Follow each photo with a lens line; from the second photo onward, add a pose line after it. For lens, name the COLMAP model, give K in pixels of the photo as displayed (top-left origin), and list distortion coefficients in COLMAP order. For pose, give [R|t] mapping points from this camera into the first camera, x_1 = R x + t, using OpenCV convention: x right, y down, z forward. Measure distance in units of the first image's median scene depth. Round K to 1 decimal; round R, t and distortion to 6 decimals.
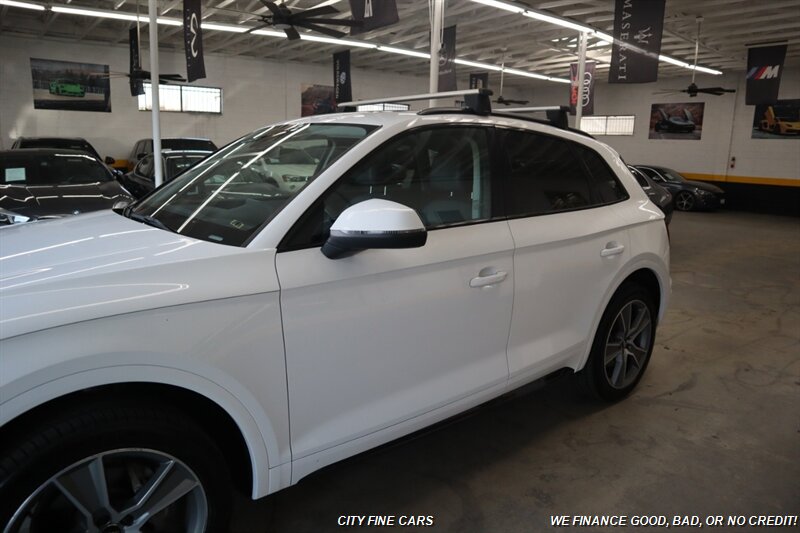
lens RADIAL K [[551.4, 0, 394.6], [0, 551.4, 267.5], [0, 0, 1]] dist [-0.115472, 0.065981]
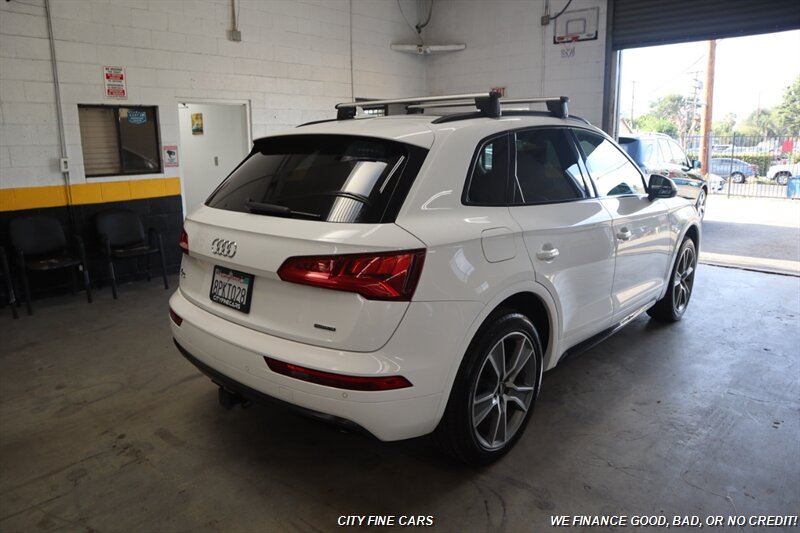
lens RADIAL K [[551.4, 0, 399.5], [0, 551.4, 268.3], [0, 0, 1]] dist [-0.115472, 0.065981]
pose [[-0.989148, 0.016750, -0.145965, 0.225048], [-0.044815, 0.911737, 0.408323, -0.284751], [0.139921, 0.410433, -0.901092, 1.360113]]
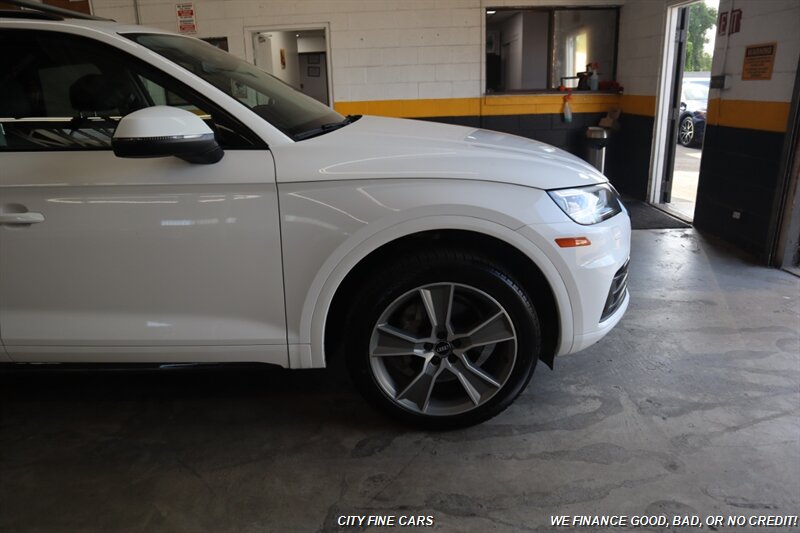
lens RADIAL K [[551.4, 0, 398.1], [0, 551.4, 265.0], [0, 0, 1]] dist [-0.115472, 0.065981]
pose [[-0.781921, -0.192611, 0.592875, -0.608783], [0.139766, 0.872687, 0.467849, -0.163913], [-0.607507, 0.448685, -0.655452, 0.858440]]
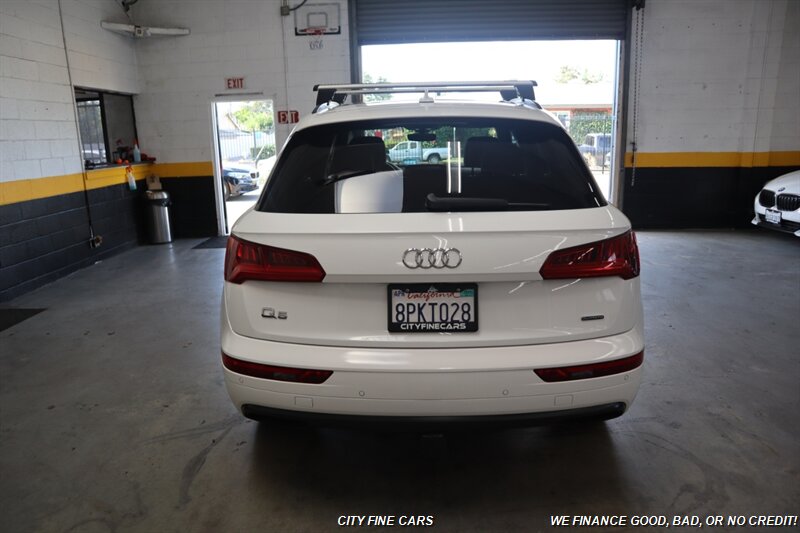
lens RADIAL K [[551.4, 0, 396.6], [0, 551.4, 267.7], [0, 0, 1]] dist [-0.115472, 0.065981]
pose [[-0.656508, 0.170915, -0.734701, 0.612239], [-0.144711, 0.927364, 0.345044, -0.219117], [0.740308, 0.332844, -0.584089, 1.100235]]
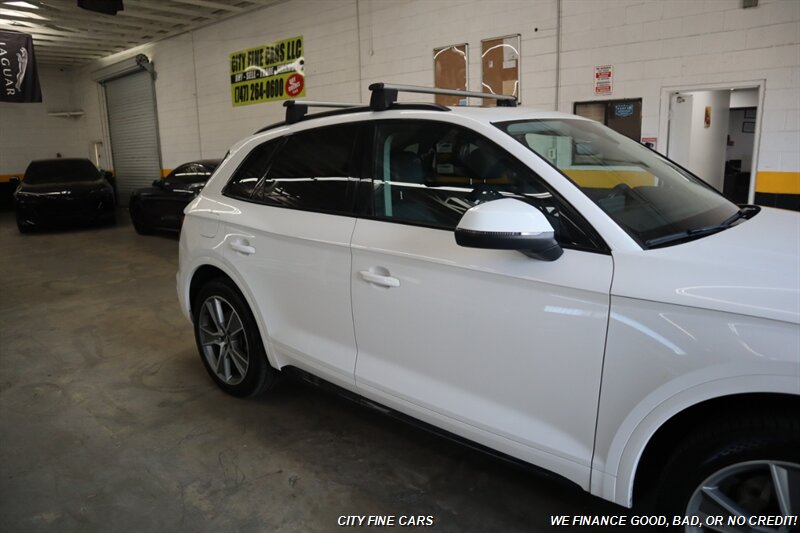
lens RADIAL K [[551.4, 0, 397.3], [0, 551.4, 268.5], [0, 0, 1]] dist [-0.115472, 0.065981]
pose [[-0.165737, -0.232378, 0.958400, -0.605275], [0.223947, 0.937582, 0.266058, -0.182984], [-0.960406, 0.258727, -0.103352, 0.793163]]
